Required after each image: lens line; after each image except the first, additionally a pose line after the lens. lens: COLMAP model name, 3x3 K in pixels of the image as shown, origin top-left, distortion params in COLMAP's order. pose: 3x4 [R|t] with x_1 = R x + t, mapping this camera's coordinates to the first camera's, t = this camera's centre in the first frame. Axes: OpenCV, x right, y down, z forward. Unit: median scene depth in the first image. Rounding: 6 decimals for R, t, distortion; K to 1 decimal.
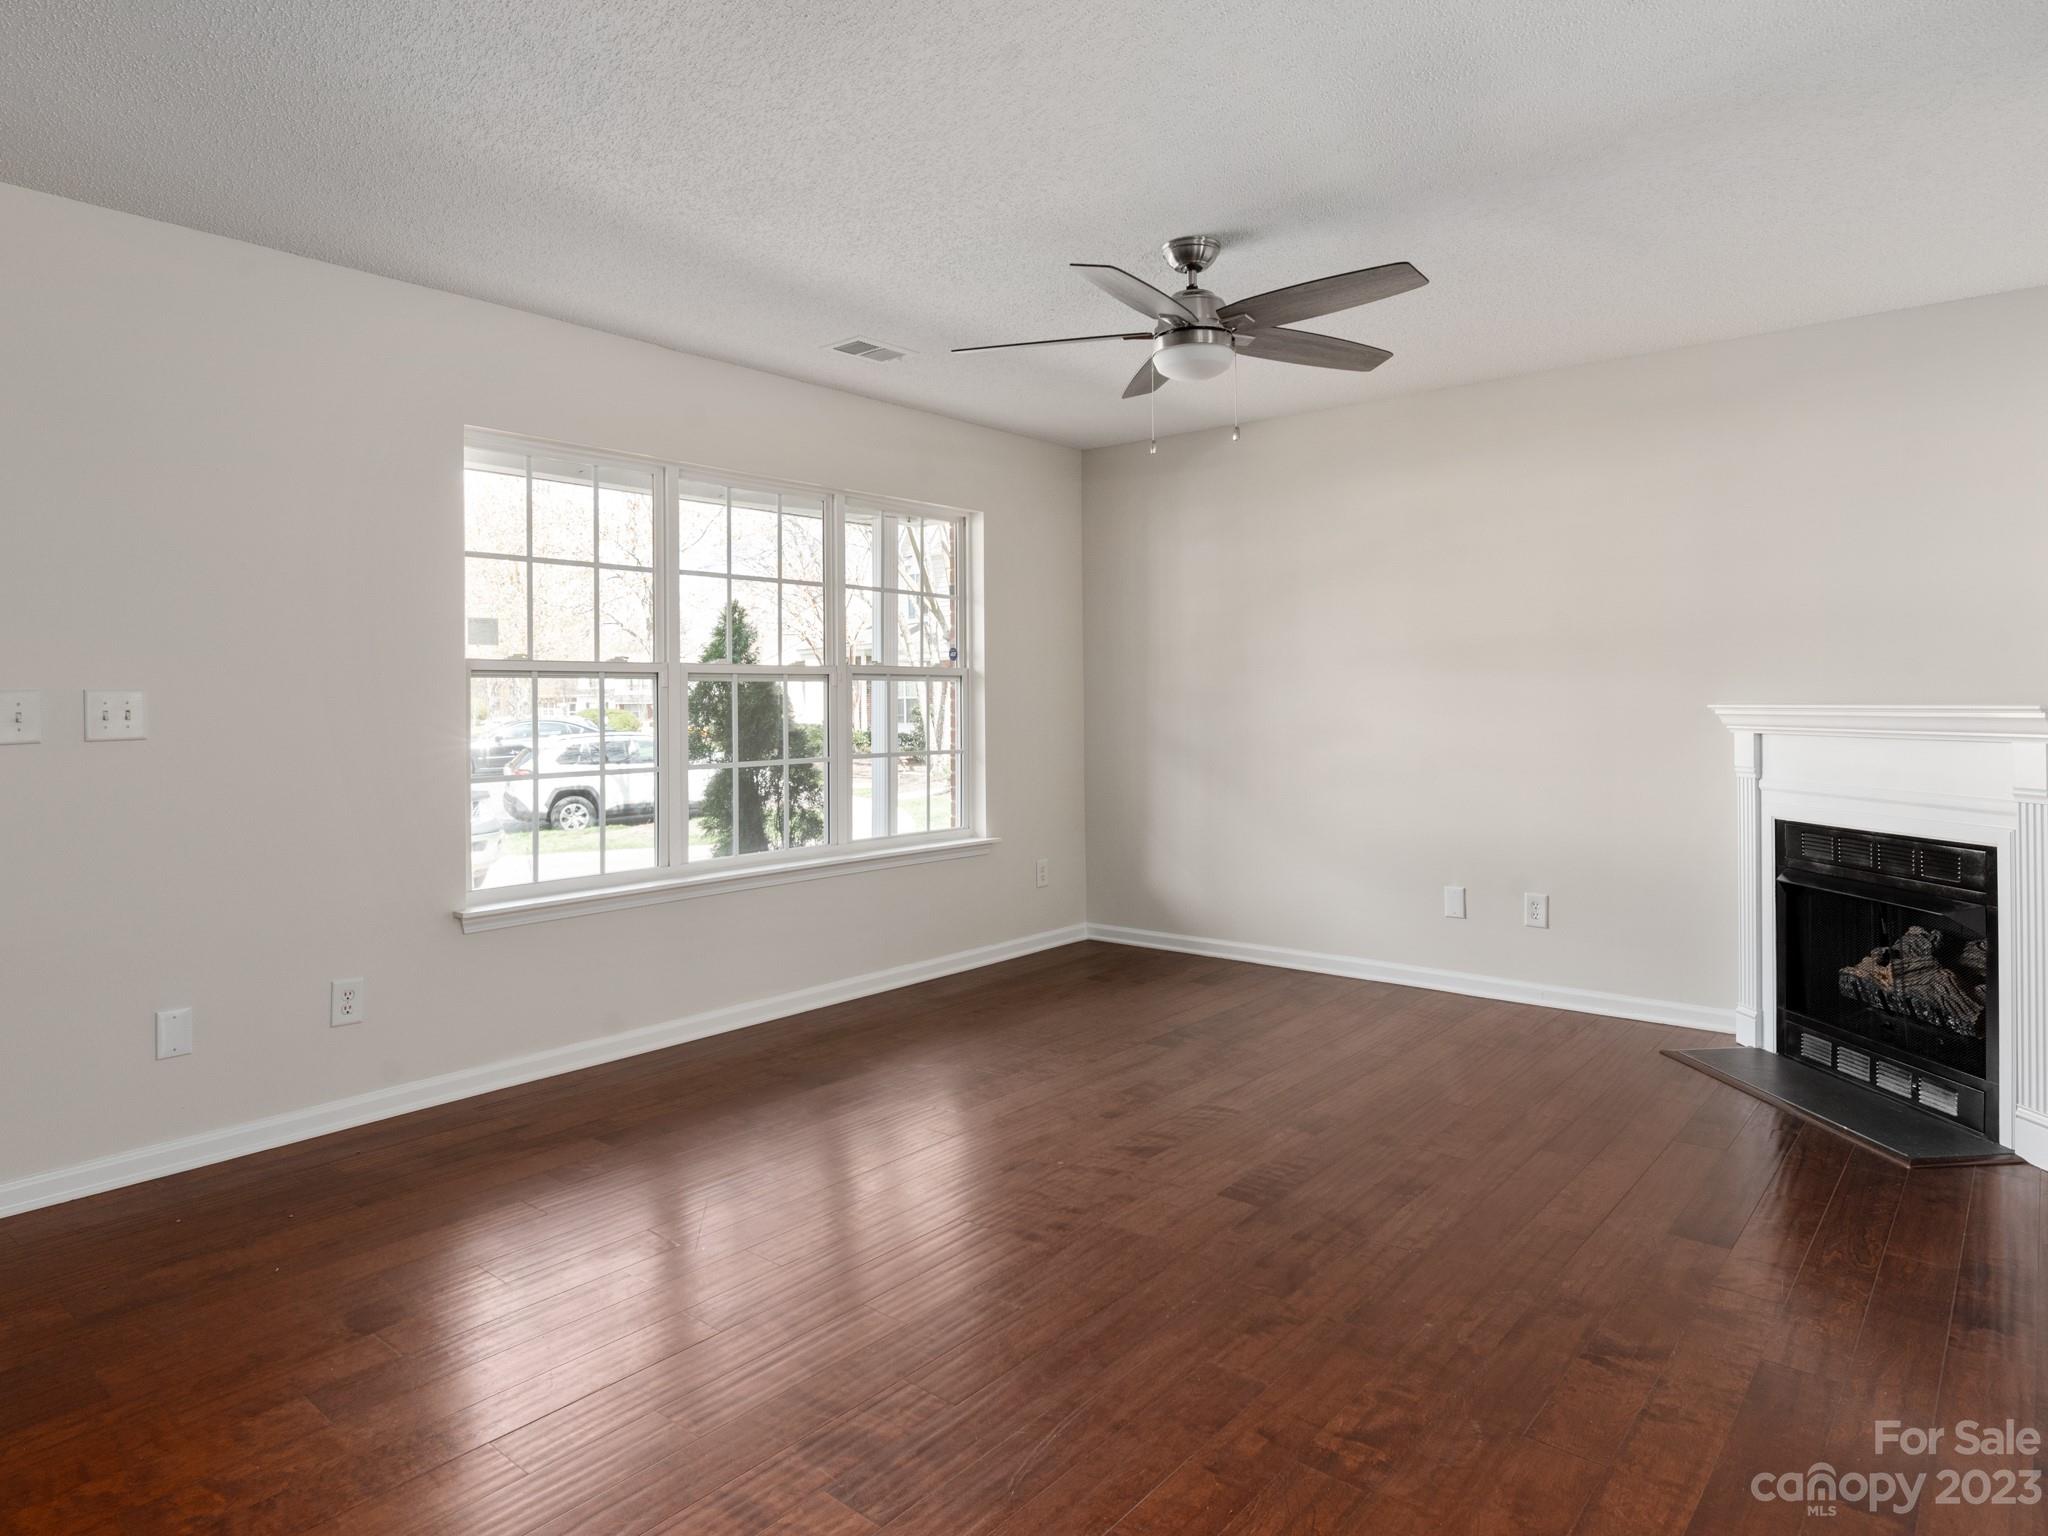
lens RADIAL K [[1209.3, 0, 1010.3], [0, 1209.3, 693.4], [0, 0, 1]] dist [0.002698, 0.000942]
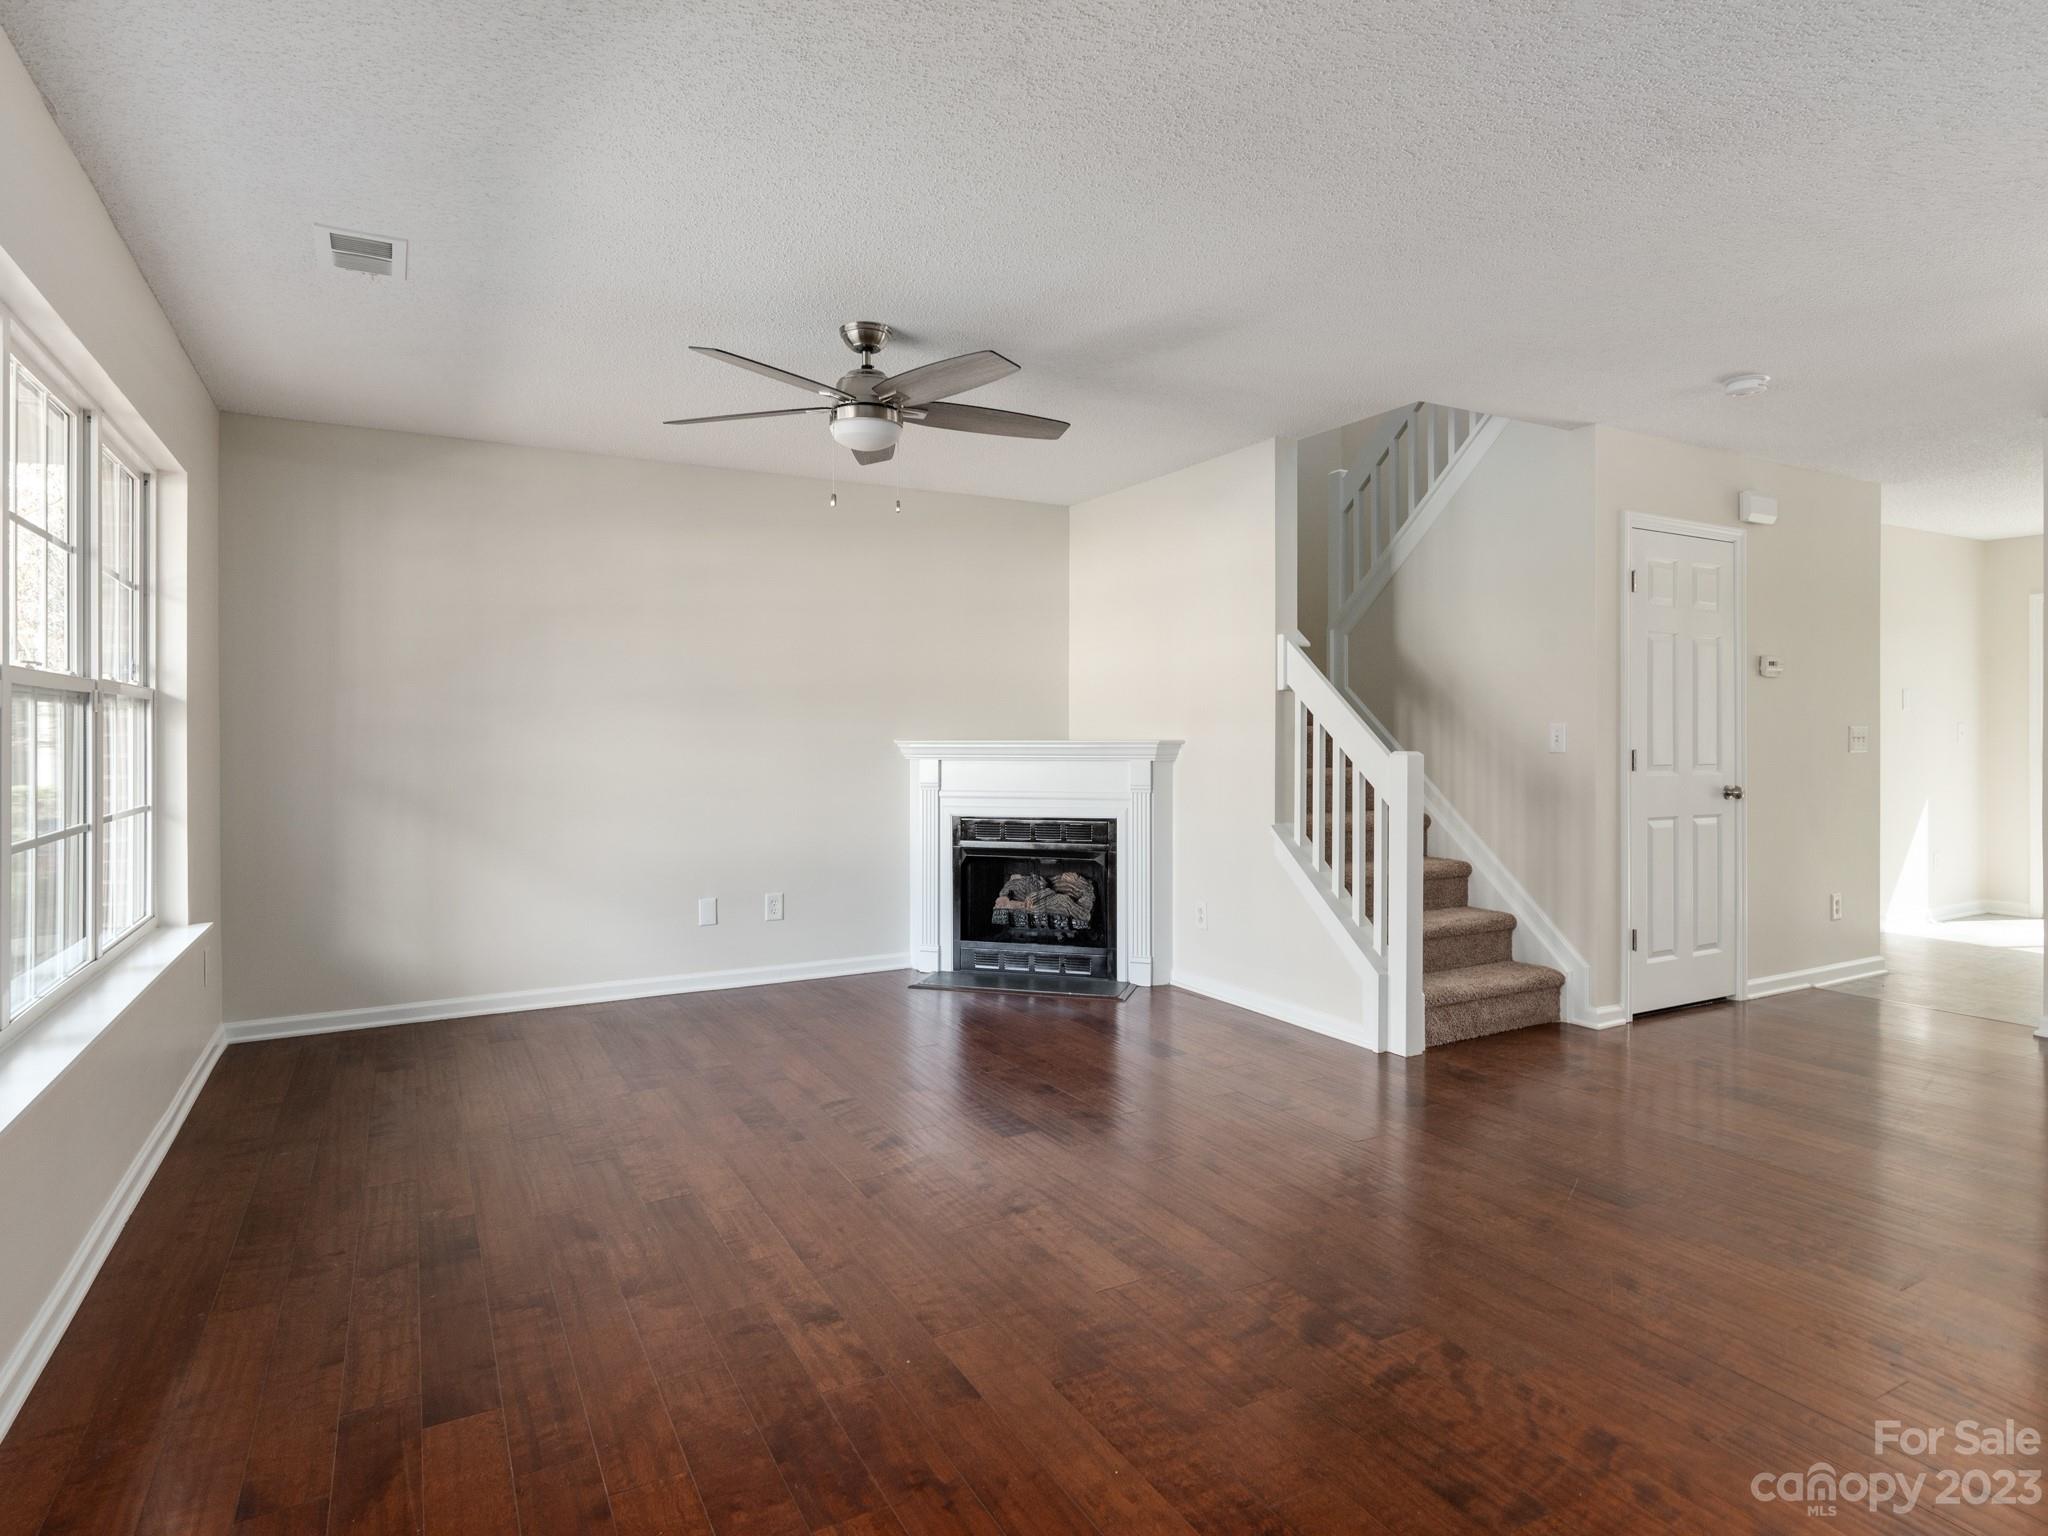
lens RADIAL K [[1116.9, 0, 1007.3], [0, 1116.9, 736.1], [0, 0, 1]] dist [0.001103, -0.000576]
pose [[0.371910, 0.003810, 0.928261, -0.658751], [-0.006879, 0.999975, -0.001349, 0.005102], [-0.928243, -0.005883, 0.371927, 0.429044]]
